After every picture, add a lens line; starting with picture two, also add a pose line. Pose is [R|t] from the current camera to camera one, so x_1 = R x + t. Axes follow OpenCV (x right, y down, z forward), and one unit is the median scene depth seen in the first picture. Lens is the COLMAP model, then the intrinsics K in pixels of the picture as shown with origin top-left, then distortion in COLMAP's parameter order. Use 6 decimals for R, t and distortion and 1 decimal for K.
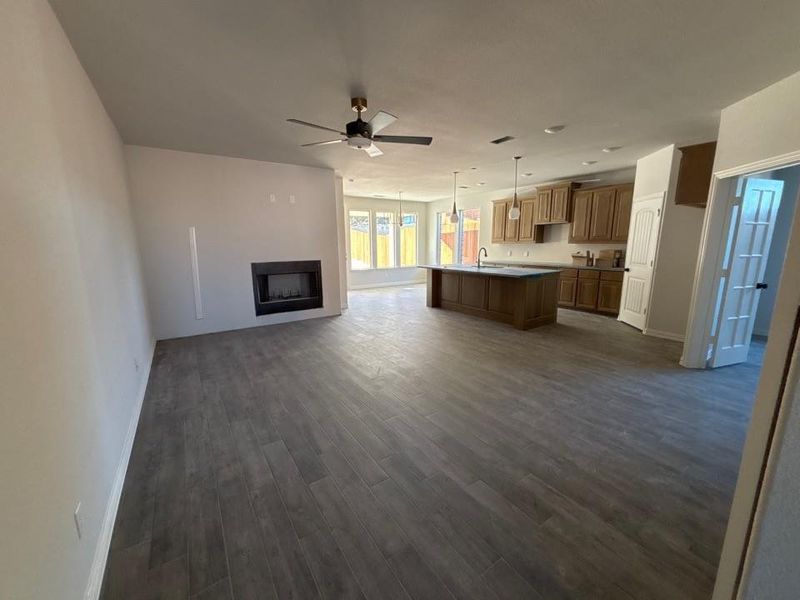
lens RADIAL K [[320.5, 0, 400.0], [0, 320.5, 300.0], [0, 0, 1]] dist [0.003143, 0.000190]
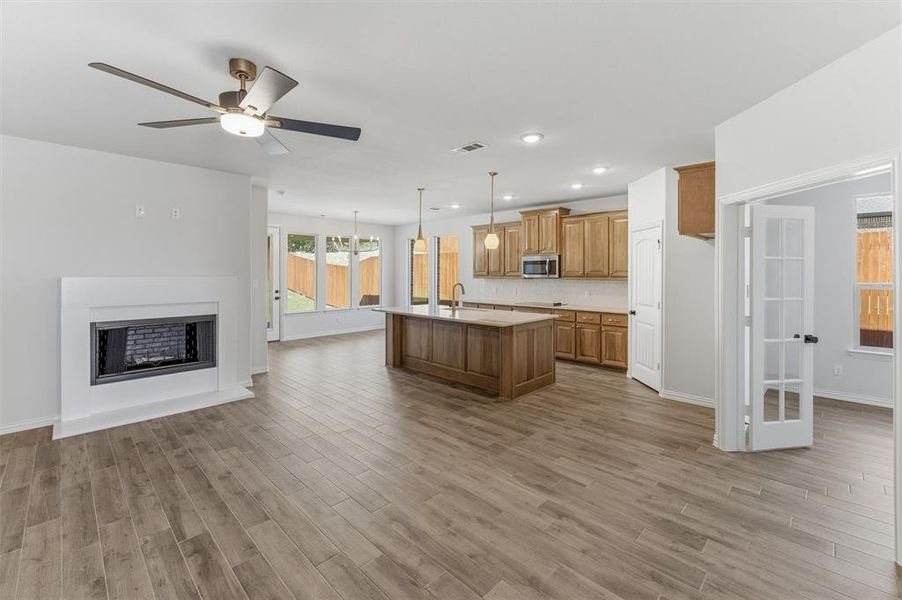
lens RADIAL K [[388.0, 0, 454.1], [0, 388.0, 268.6], [0, 0, 1]] dist [-0.000771, 0.000077]
pose [[0.979396, 0.009607, 0.201720, 0.070798], [0.029326, 0.981514, -0.189129, -0.029548], [-0.199808, 0.191148, 0.961010, 0.124955]]
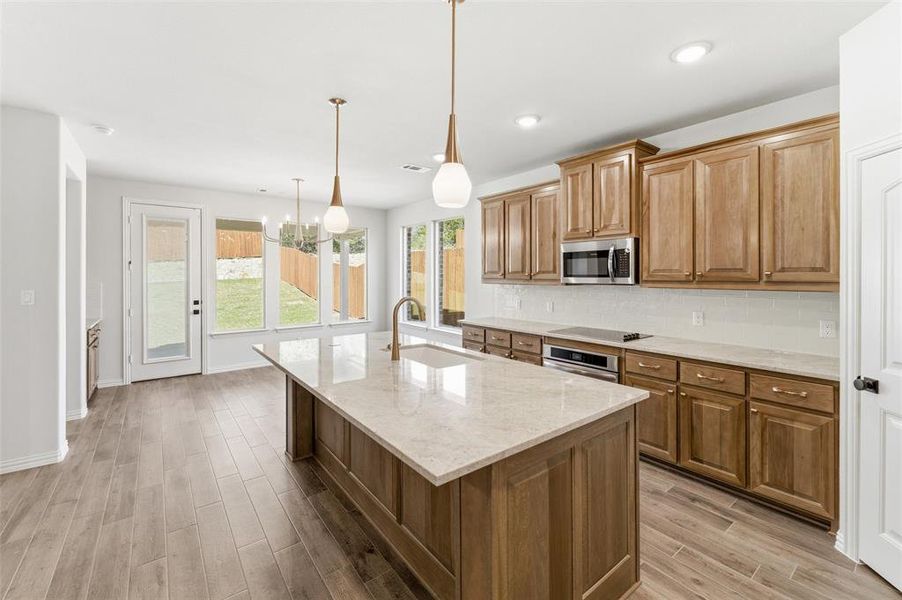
lens RADIAL K [[386.8, 0, 453.3], [0, 386.8, 272.5], [0, 0, 1]] dist [-0.001300, 0.000602]
pose [[0.997984, 0.005786, 0.063199, 0.306529], [0.006157, 0.982309, -0.187166, -0.123898], [-0.063164, 0.187177, 0.980293, 0.635408]]
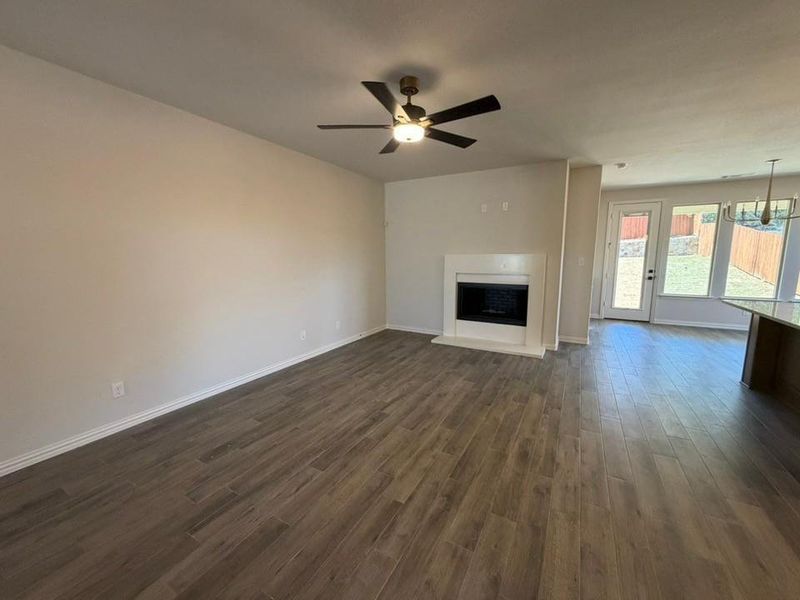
lens RADIAL K [[320.5, 0, 400.0], [0, 320.5, 300.0], [0, 0, 1]] dist [0.003143, 0.000190]
pose [[0.450039, 0.136384, -0.882533, 0.338441], [-0.163346, 0.984167, 0.068794, -0.068961], [0.877943, 0.113198, 0.465191, 0.348356]]
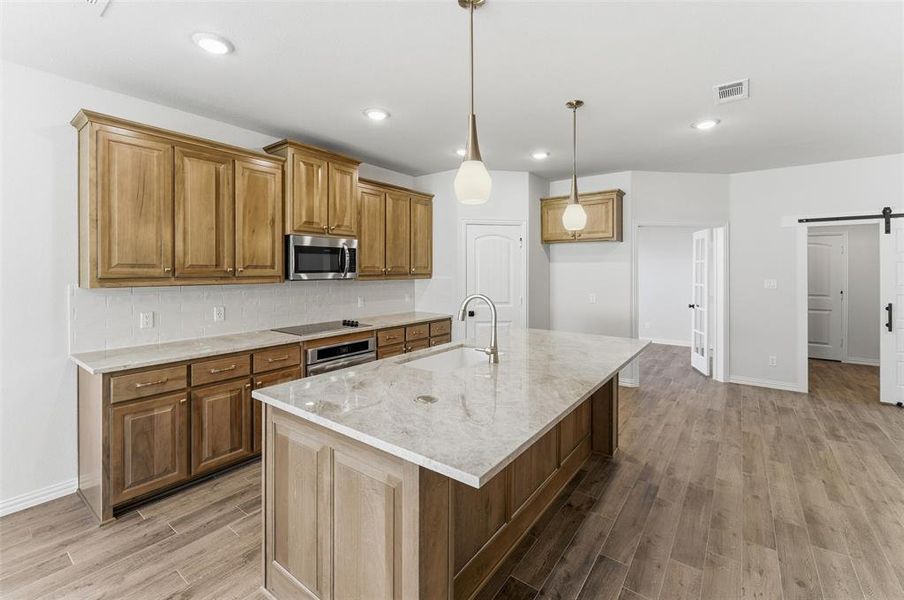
lens RADIAL K [[387.7, 0, 454.3], [0, 387.7, 272.4], [0, 0, 1]] dist [-0.001300, 0.000602]
pose [[-0.332054, 0.004600, 0.943249, -0.099360], [0.175830, 0.982763, 0.057105, -0.231276], [-0.926728, 0.184813, -0.327139, 1.243835]]
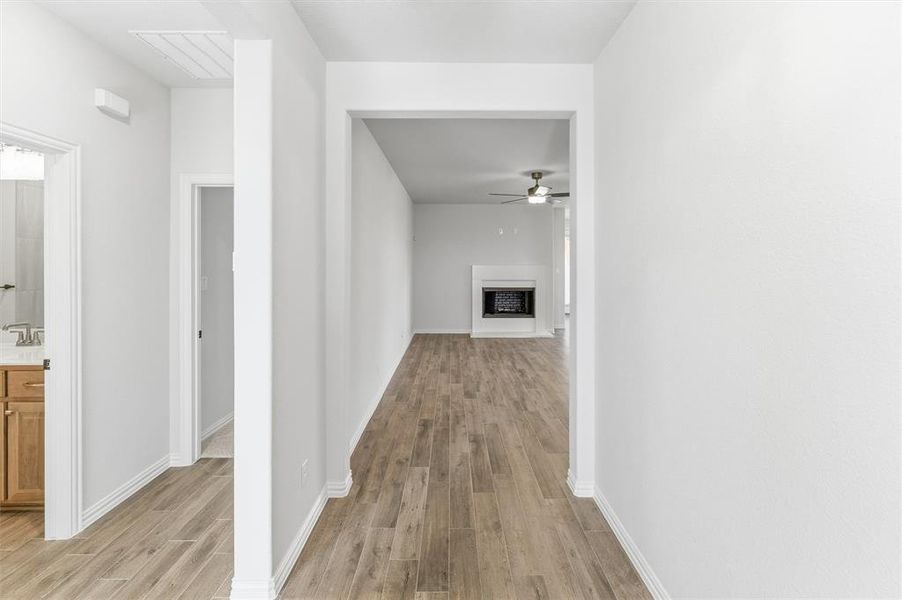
lens RADIAL K [[389.1, 0, 454.2], [0, 389.1, 269.5], [0, 0, 1]] dist [0.000833, 0.000145]
pose [[0.832368, 0.016530, -0.553977, 0.292276], [-0.109412, 0.984785, -0.135010, 0.055489], [0.543316, 0.172990, 0.821512, -0.322349]]
